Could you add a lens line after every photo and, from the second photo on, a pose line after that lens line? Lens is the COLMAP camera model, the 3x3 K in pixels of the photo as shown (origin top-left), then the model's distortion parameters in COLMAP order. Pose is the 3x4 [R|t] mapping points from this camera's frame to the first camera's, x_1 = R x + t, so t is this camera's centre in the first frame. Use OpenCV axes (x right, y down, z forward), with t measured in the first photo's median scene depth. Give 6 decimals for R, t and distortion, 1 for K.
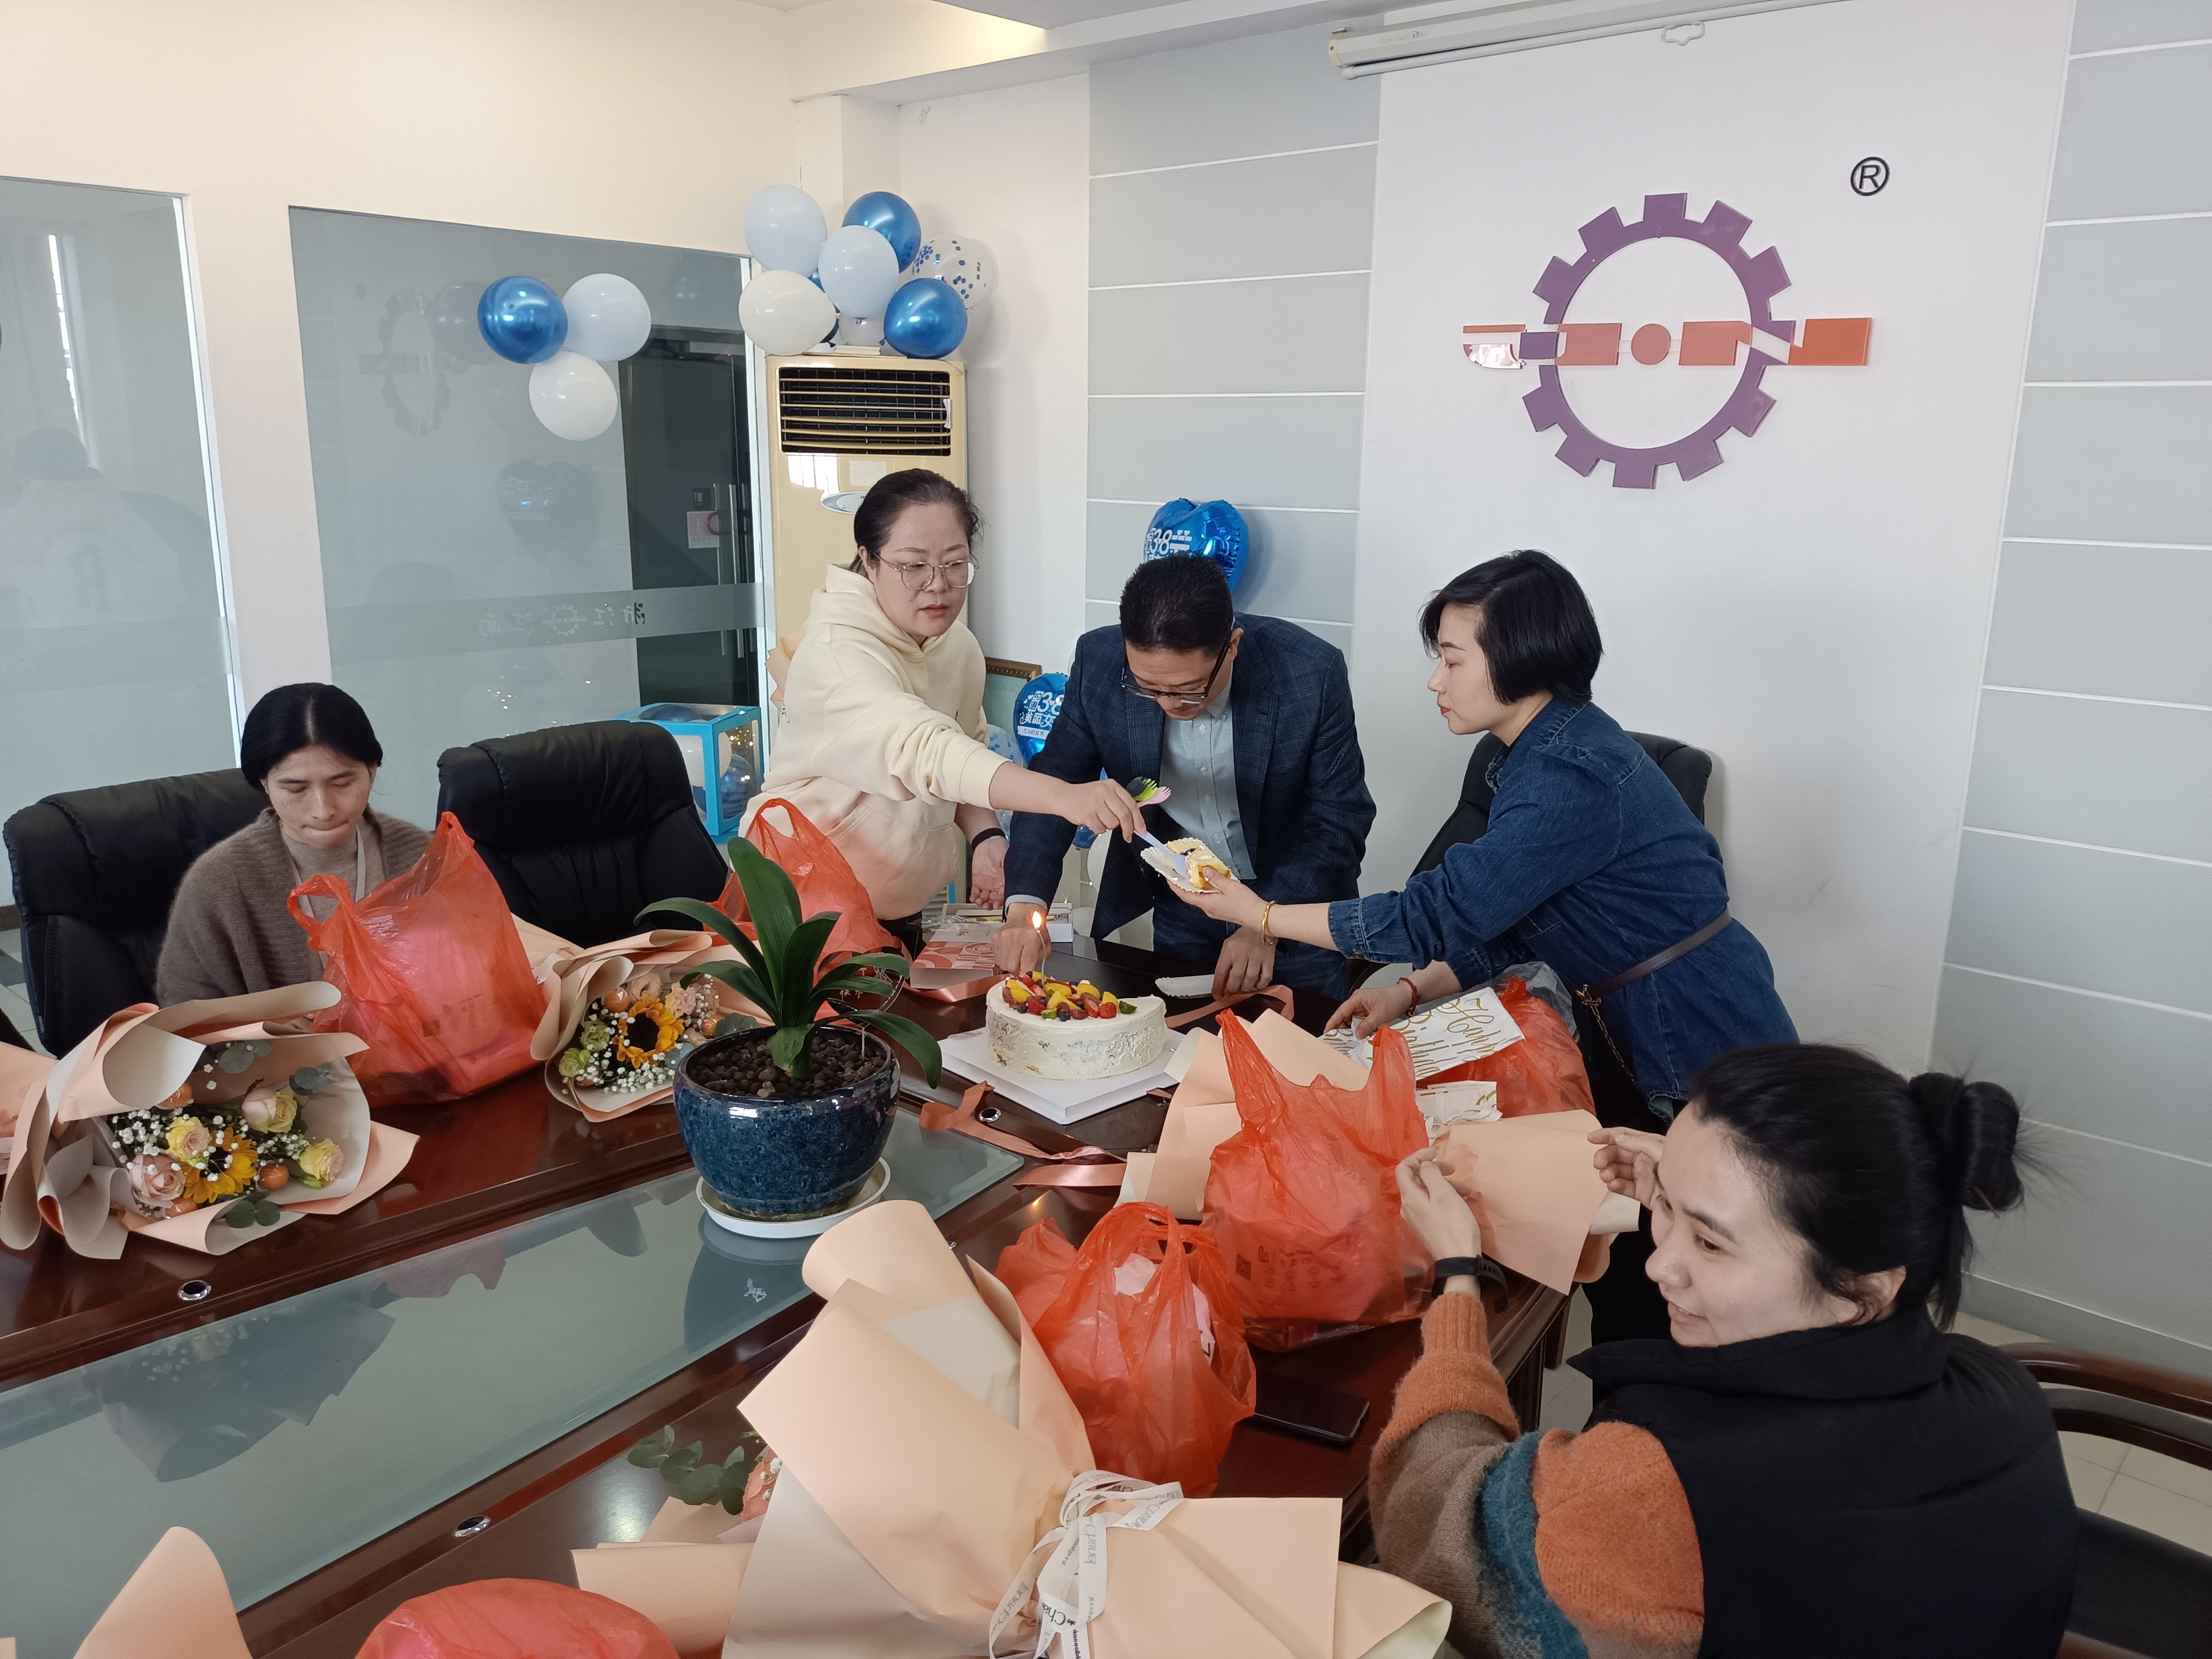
lens RADIAL K [[1792.9, 0, 1106.5], [0, 1792.9, 833.4], [0, 0, 1]] dist [0.003671, -0.009290]
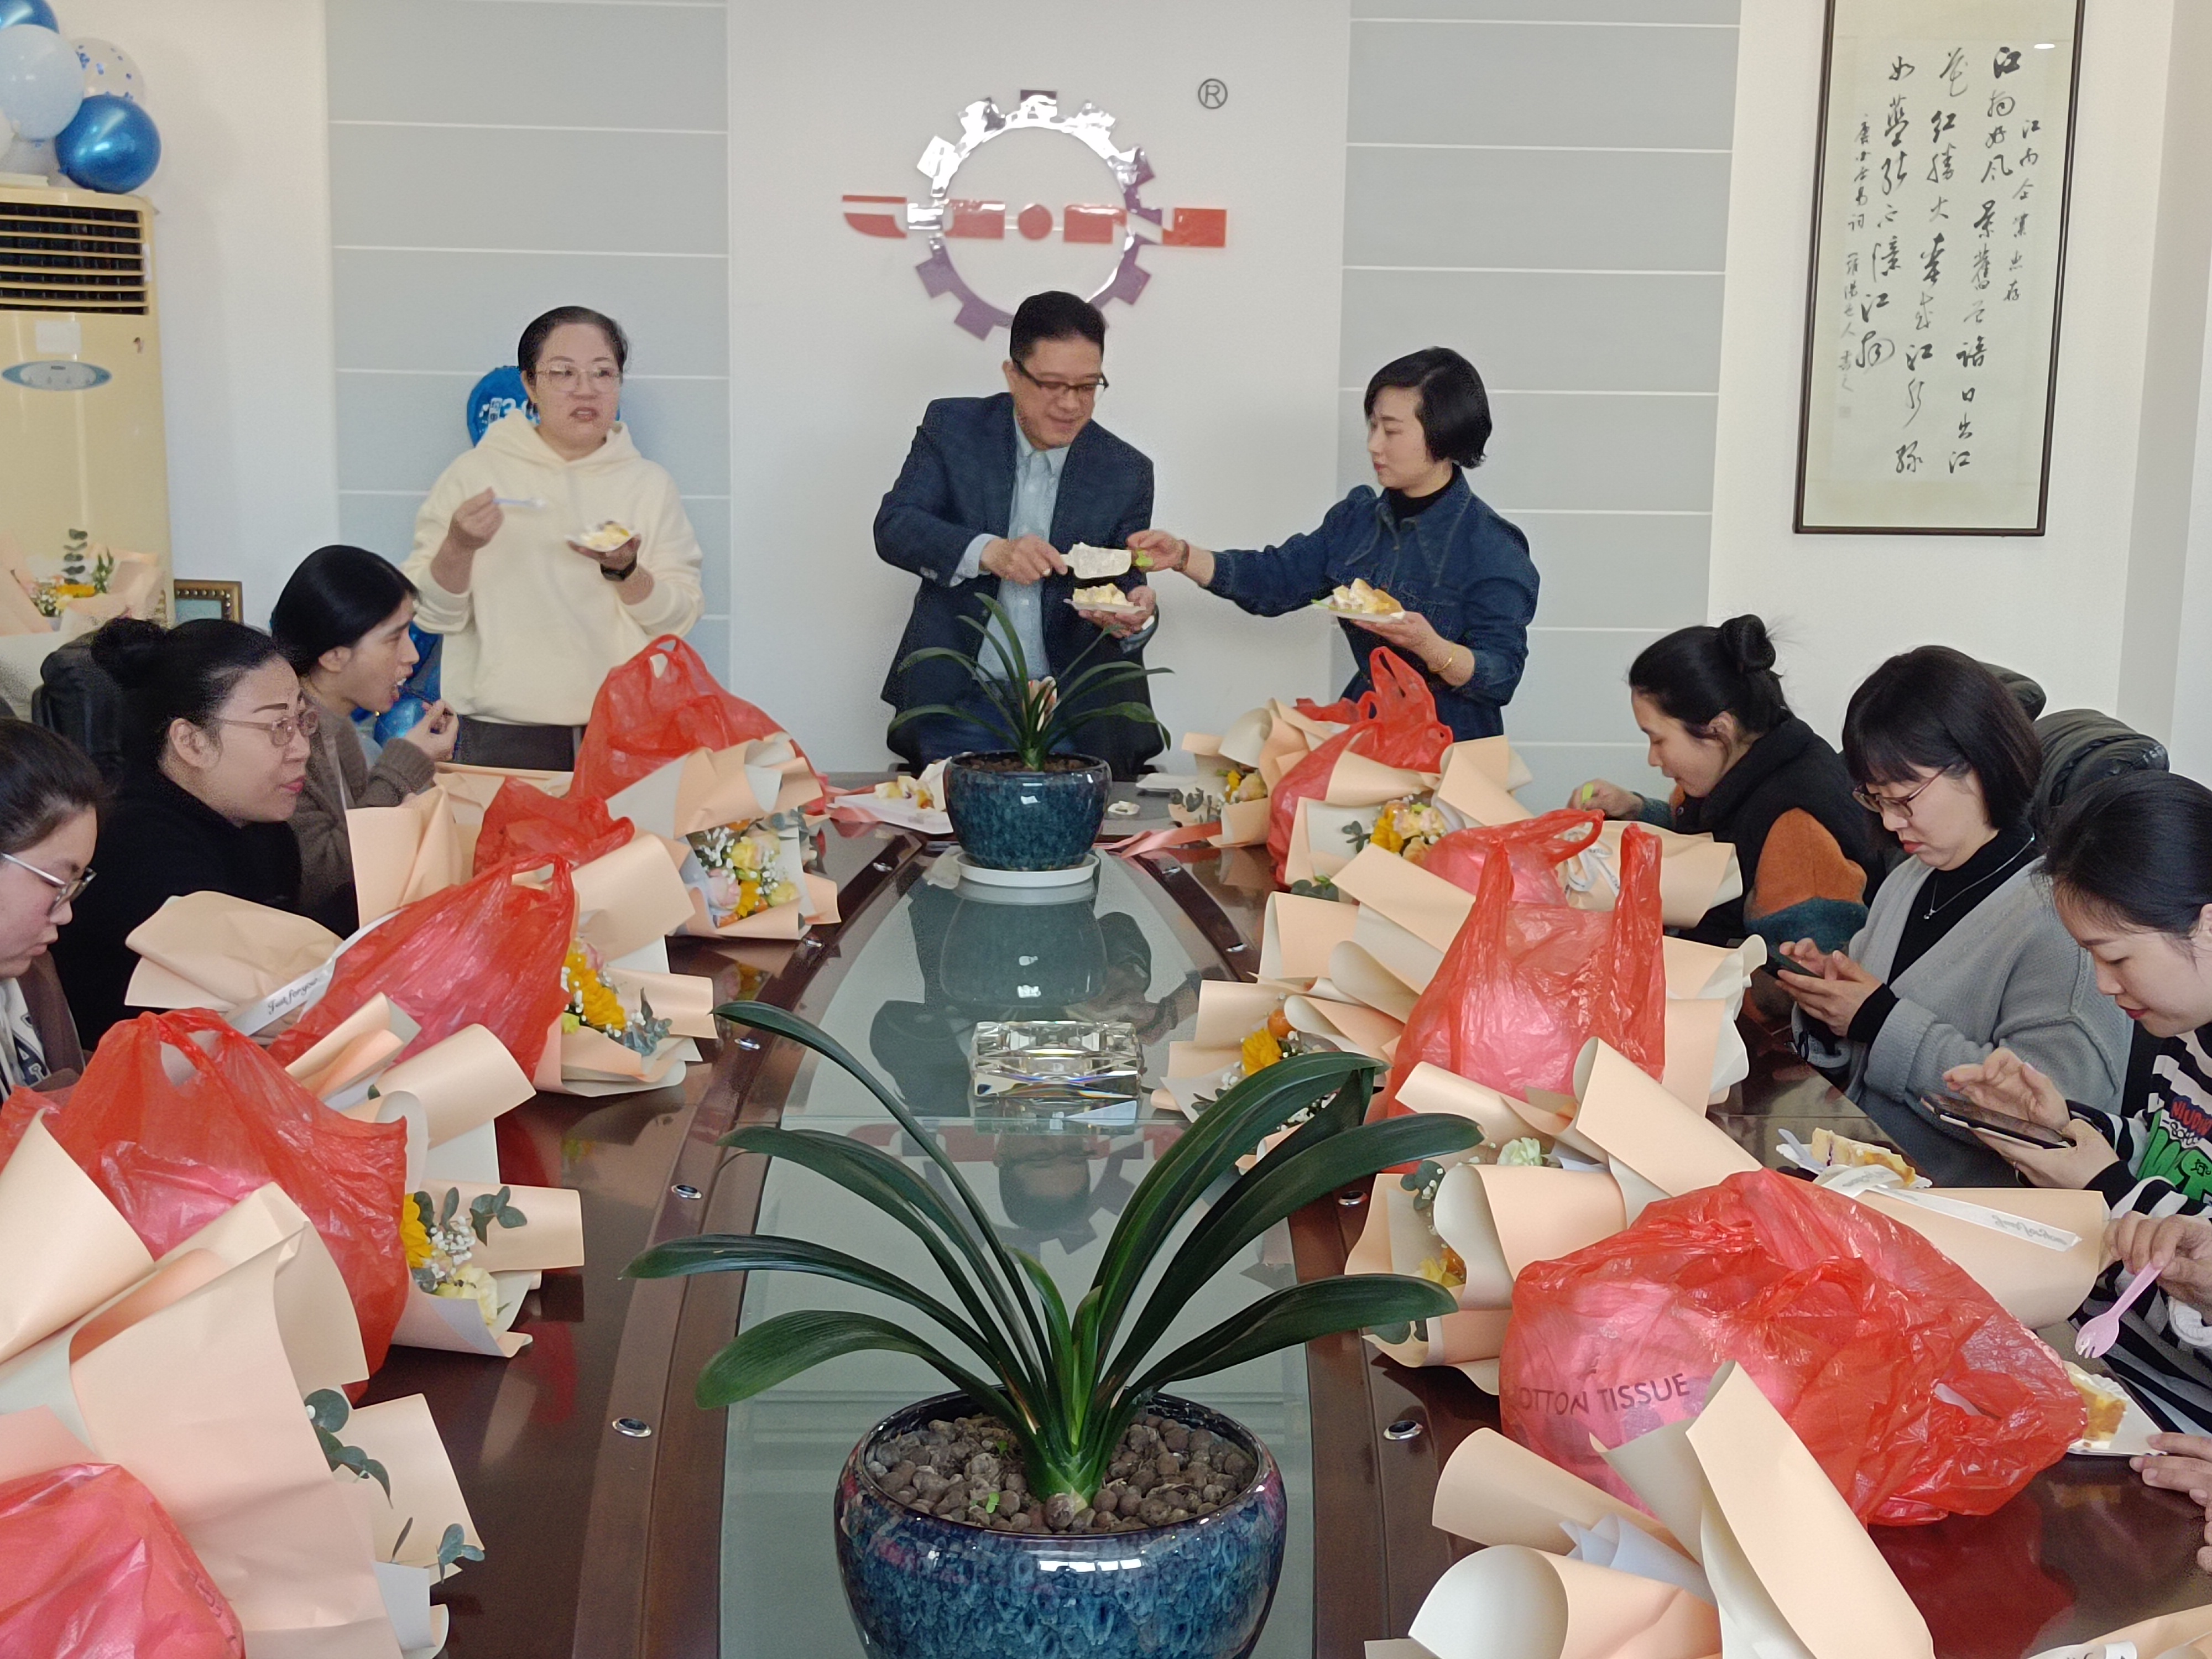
lens RADIAL K [[2891.2, 0, 1105.9], [0, 2891.2, 830.3], [0, 0, 1]] dist [-0.027499, 0.000000]
pose [[0.693298, -0.091116, 0.714868, -0.925587], [0.145197, 0.989293, -0.014721, 0.123139], [-0.705872, 0.114003, 0.699105, -0.215512]]
